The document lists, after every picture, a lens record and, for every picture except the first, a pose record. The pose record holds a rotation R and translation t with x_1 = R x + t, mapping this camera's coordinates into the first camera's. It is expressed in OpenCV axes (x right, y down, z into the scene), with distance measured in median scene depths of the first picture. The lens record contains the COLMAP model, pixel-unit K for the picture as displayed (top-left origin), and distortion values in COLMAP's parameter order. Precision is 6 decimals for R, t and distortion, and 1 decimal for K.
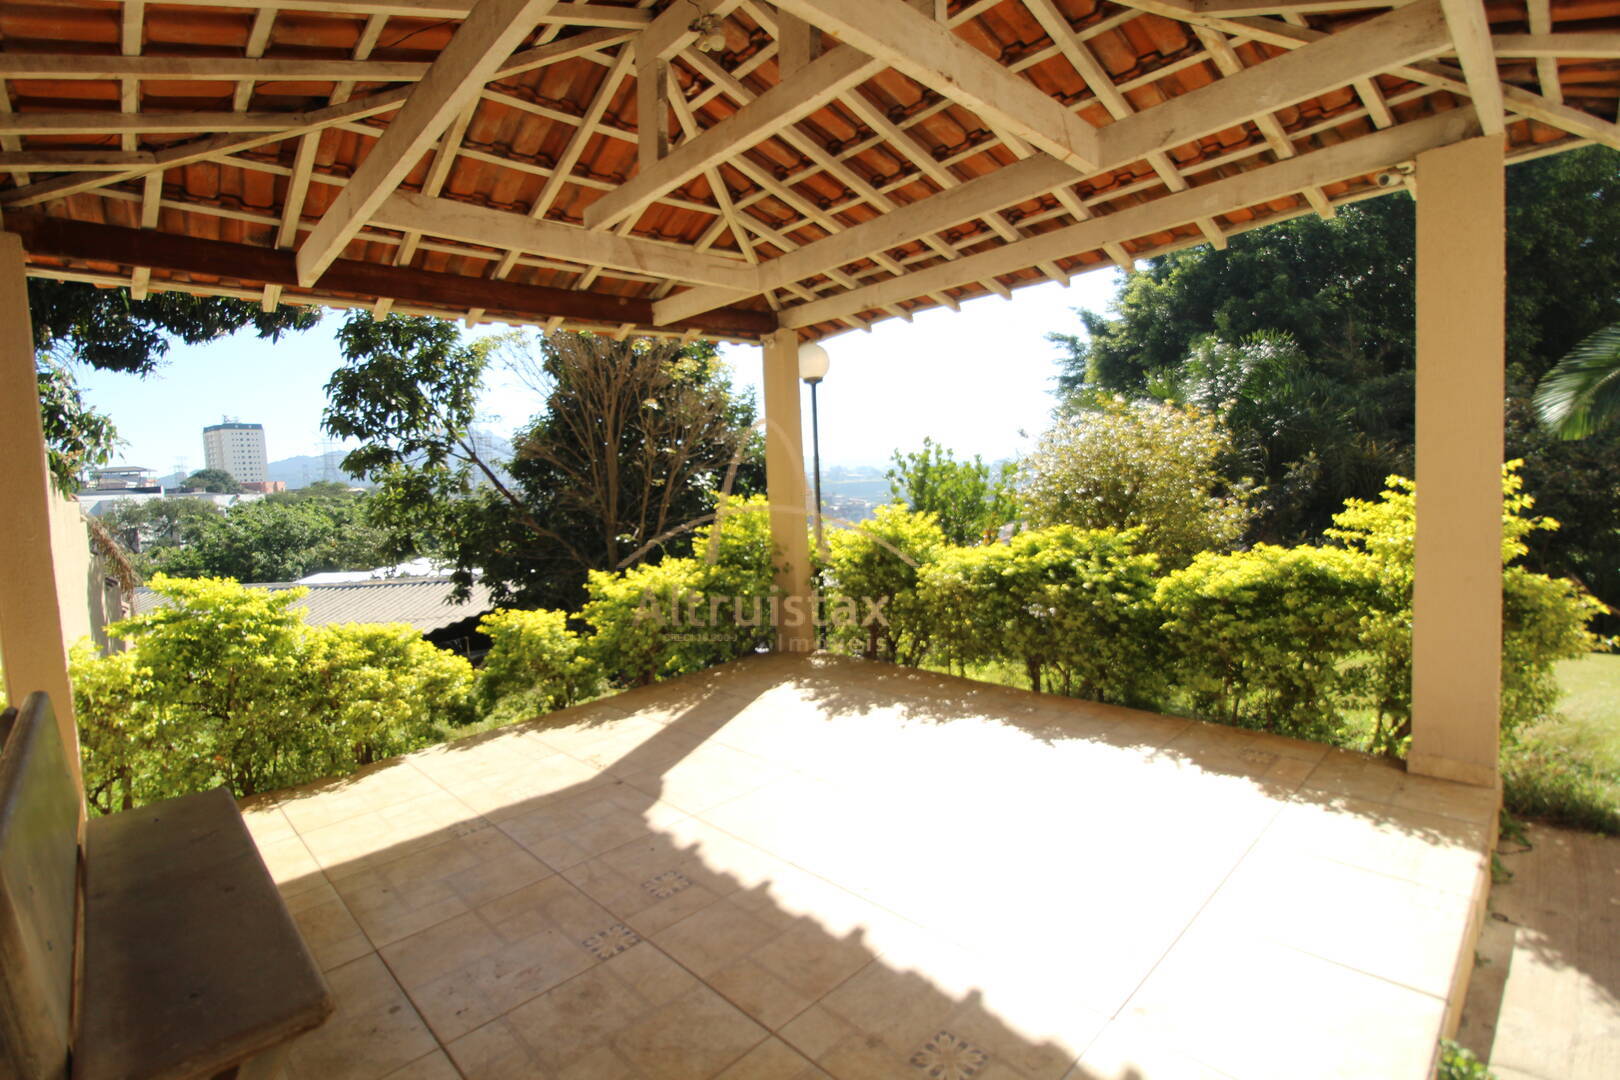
lens RADIAL K [[756.5, 0, 810.9], [0, 756.5, 535.2], [0, 0, 1]] dist [-0.002157, -0.000259]
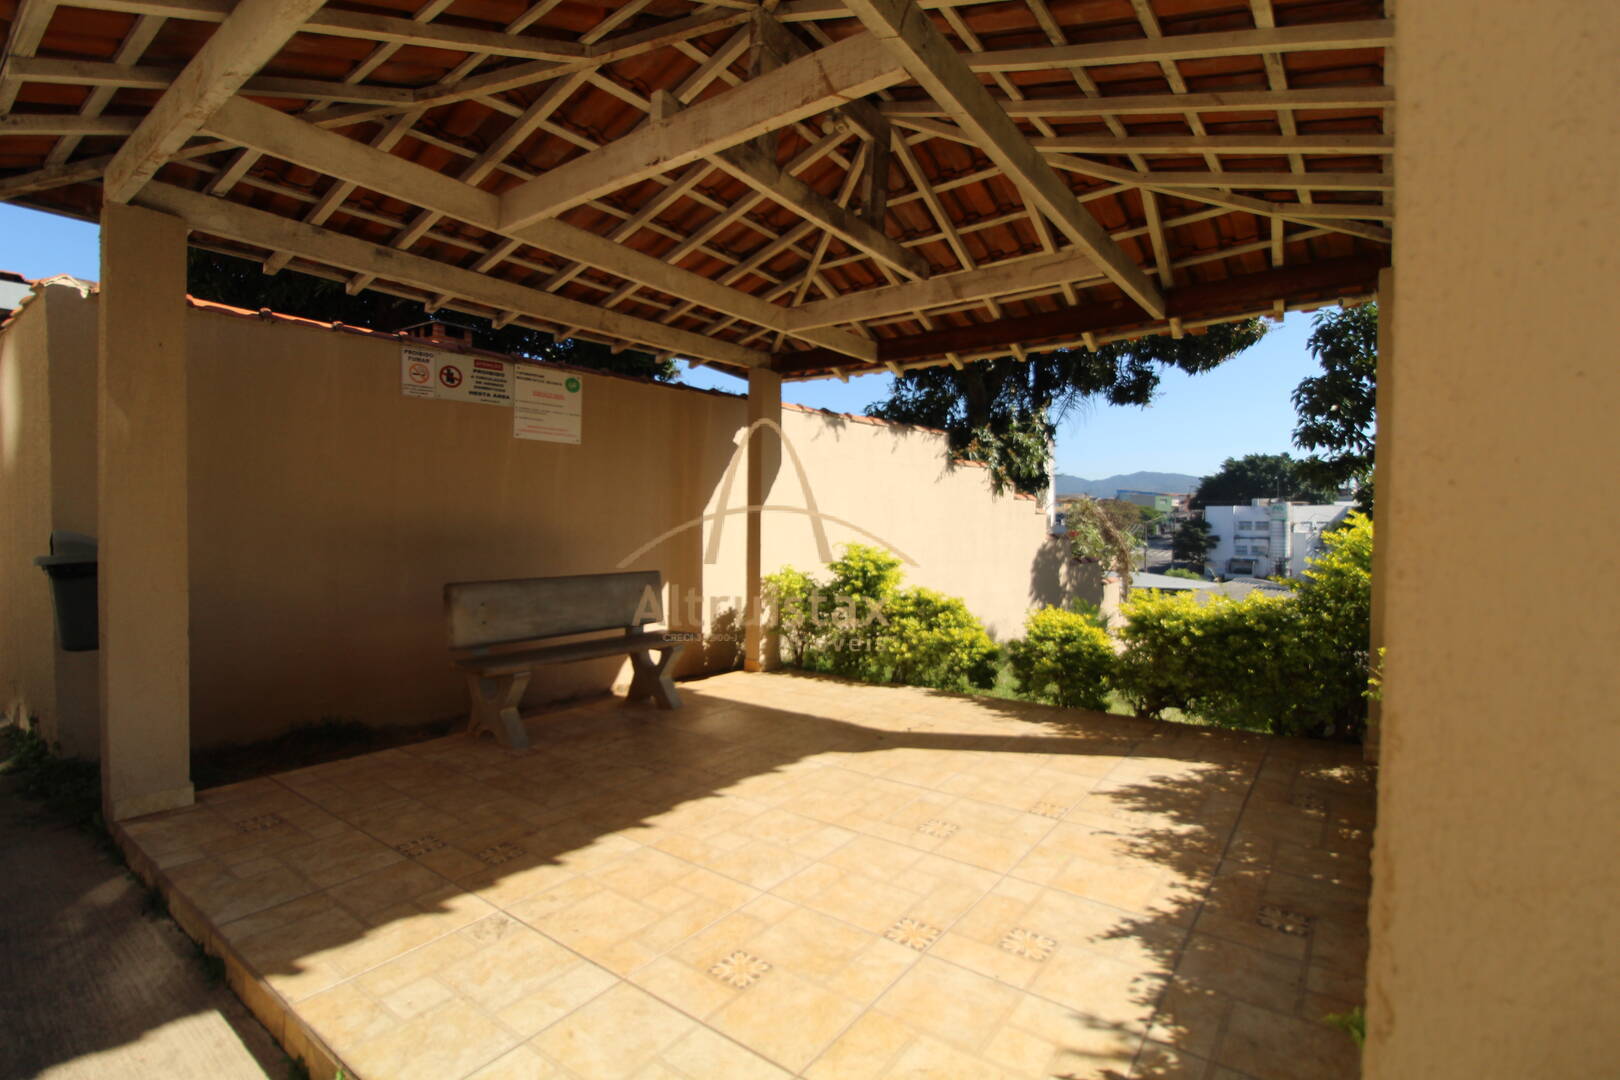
lens RADIAL K [[756.5, 0, 811.9], [0, 756.5, 537.6], [0, 0, 1]] dist [-0.002157, -0.000259]
pose [[0.157548, 0.080214, -0.984248, 0.712419], [-0.087808, 0.993885, 0.066944, -0.051836], [0.983600, 0.075878, 0.163628, 0.528613]]
